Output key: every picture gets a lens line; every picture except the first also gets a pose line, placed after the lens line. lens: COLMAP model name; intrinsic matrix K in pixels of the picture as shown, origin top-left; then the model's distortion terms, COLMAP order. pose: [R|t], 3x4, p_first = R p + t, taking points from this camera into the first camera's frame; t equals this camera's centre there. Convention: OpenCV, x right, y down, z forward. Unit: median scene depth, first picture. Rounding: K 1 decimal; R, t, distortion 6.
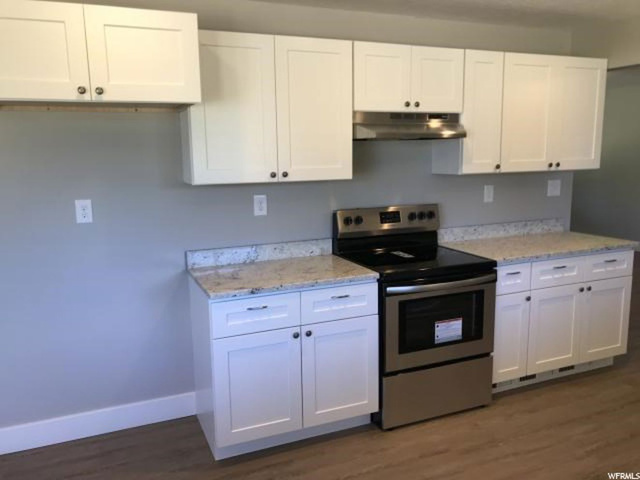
lens RADIAL K [[531.8, 0, 319.8], [0, 531.8, 236.5], [0, 0, 1]] dist [0.034222, -0.005575]
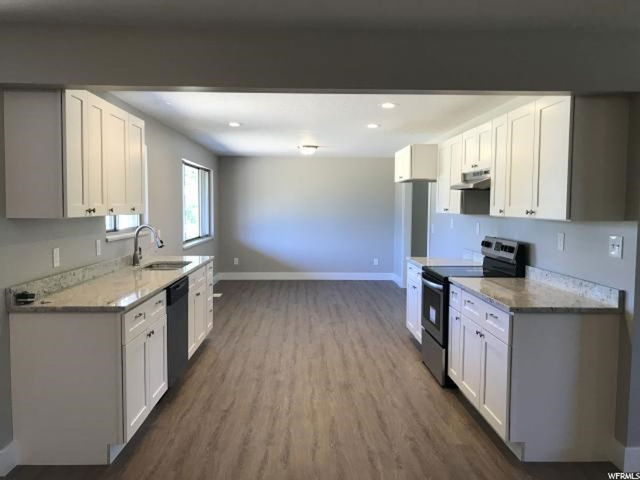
lens RADIAL K [[531.8, 0, 319.8], [0, 531.8, 236.5], [0, 0, 1]] dist [0.034222, -0.005575]
pose [[-0.368371, 0.072758, -0.926827, 1.658467], [-0.139644, 0.981292, 0.132535, -0.189041], [0.919131, 0.178248, -0.351319, 1.136725]]
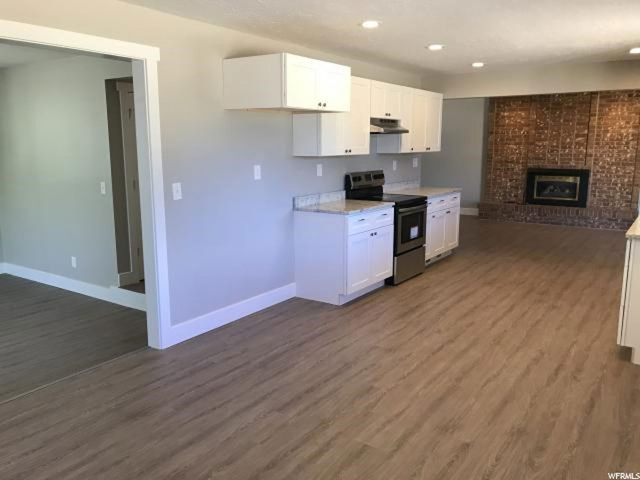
lens RADIAL K [[531.8, 0, 319.8], [0, 531.8, 236.5], [0, 0, 1]] dist [0.034222, -0.005575]
pose [[0.844016, -0.076195, 0.530878, -1.050527], [0.065196, 0.997092, 0.039457, 0.088727], [-0.532340, 0.001309, 0.846529, -0.450673]]
